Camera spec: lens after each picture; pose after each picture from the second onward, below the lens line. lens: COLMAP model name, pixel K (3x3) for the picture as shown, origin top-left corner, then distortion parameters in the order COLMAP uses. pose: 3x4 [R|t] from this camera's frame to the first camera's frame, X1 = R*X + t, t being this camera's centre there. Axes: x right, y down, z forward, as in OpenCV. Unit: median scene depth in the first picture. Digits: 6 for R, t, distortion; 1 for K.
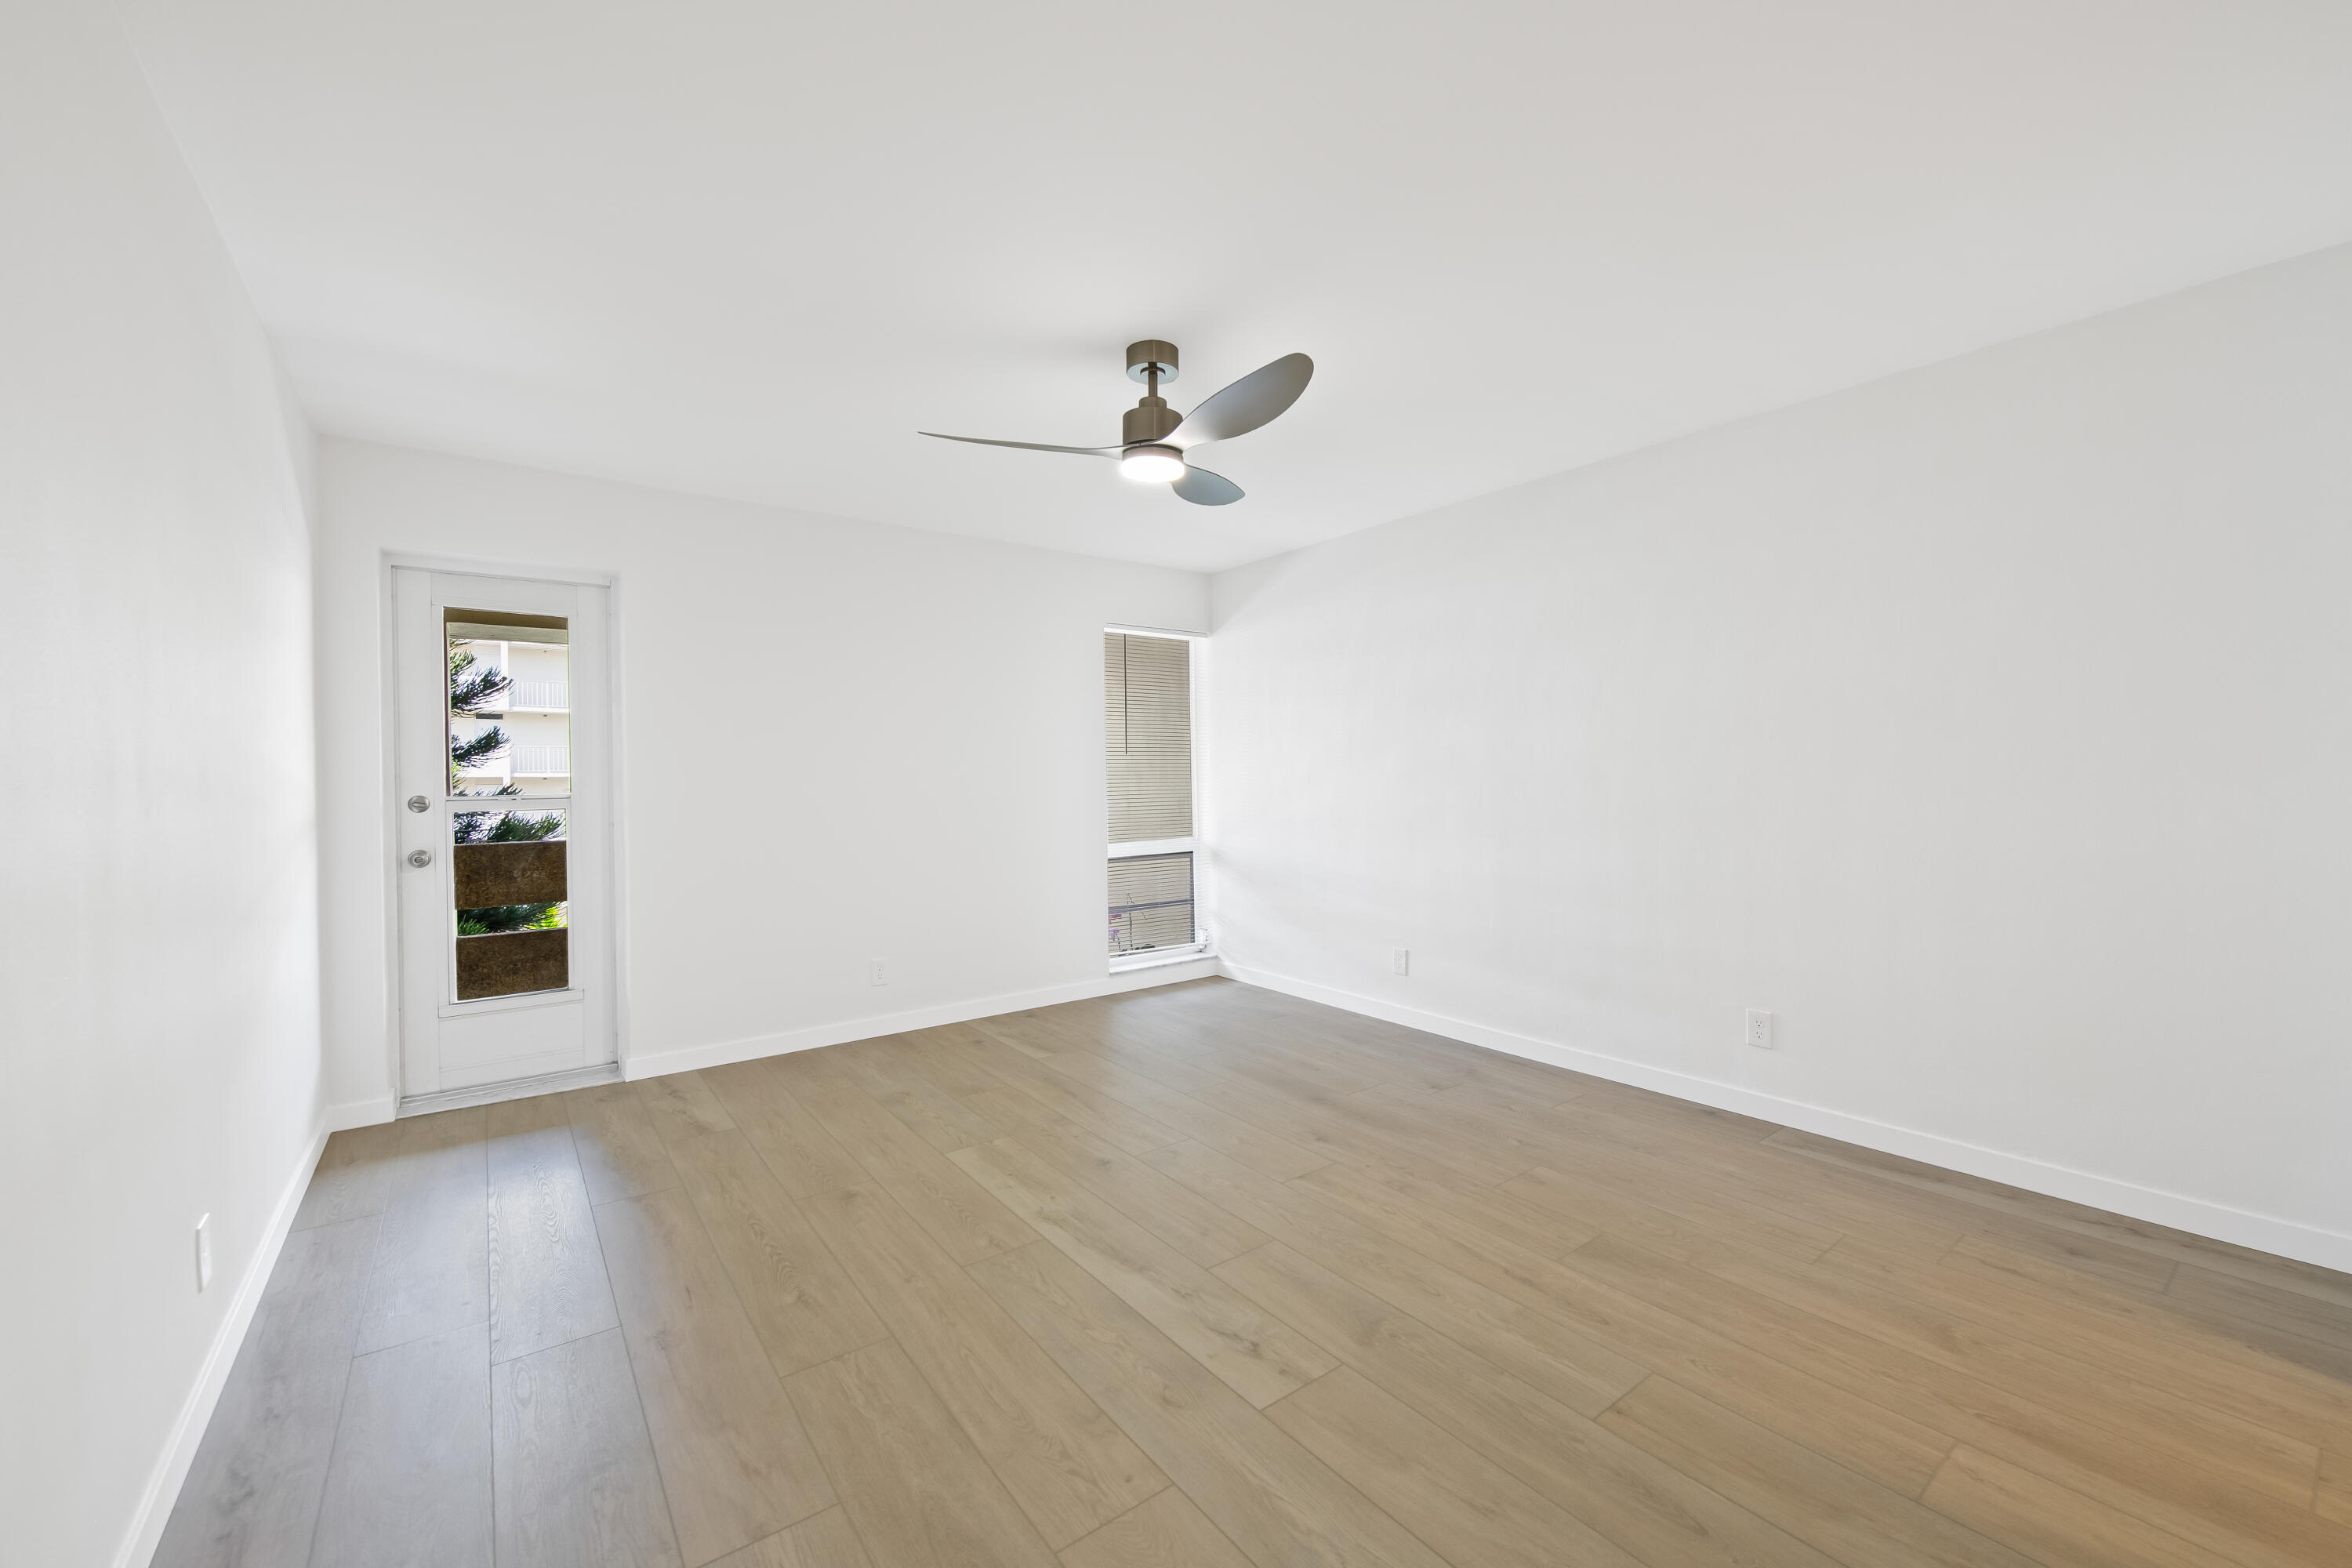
lens RADIAL K [[929.6, 0, 1188.2], [0, 929.6, 782.1], [0, 0, 1]] dist [0.002342, -0.003157]
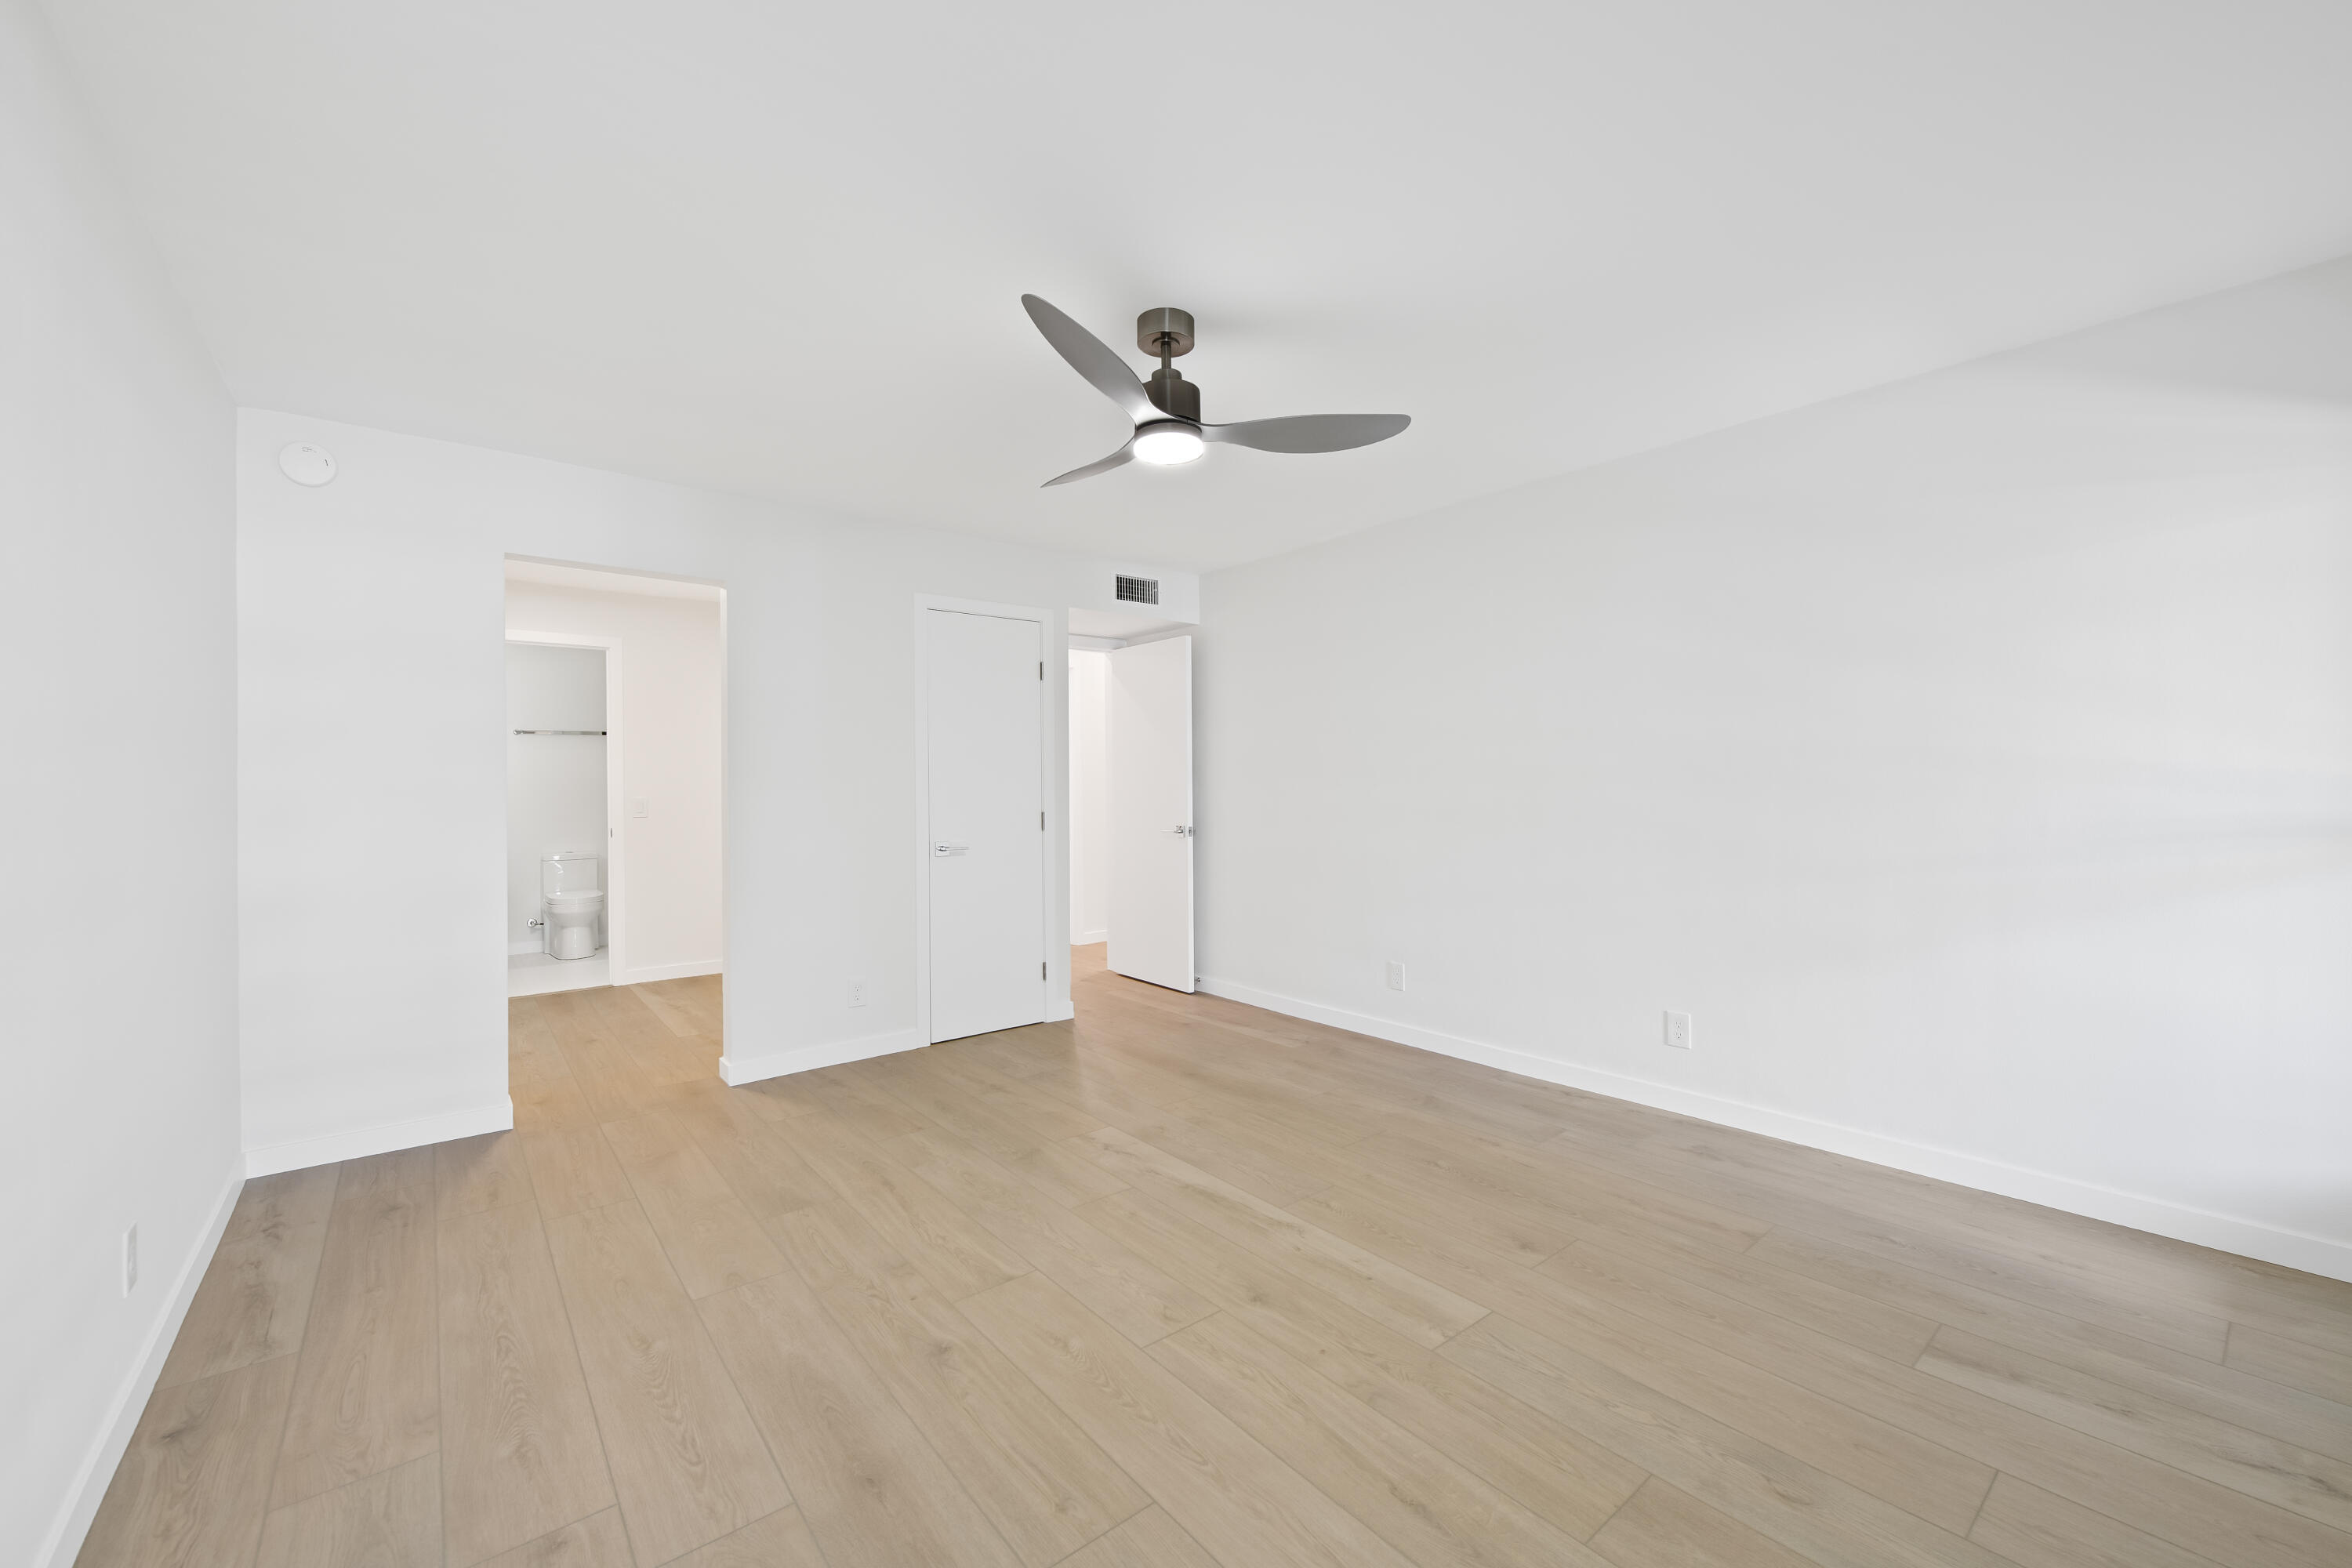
lens RADIAL K [[929.6, 0, 1188.2], [0, 929.6, 782.1], [0, 0, 1]] dist [0.002342, -0.003157]
pose [[-0.999015, 0.023601, -0.037587, -0.016805], [0.023168, 0.999661, 0.011922, -0.020705], [0.037856, 0.011039, -0.999222, 1.968439]]
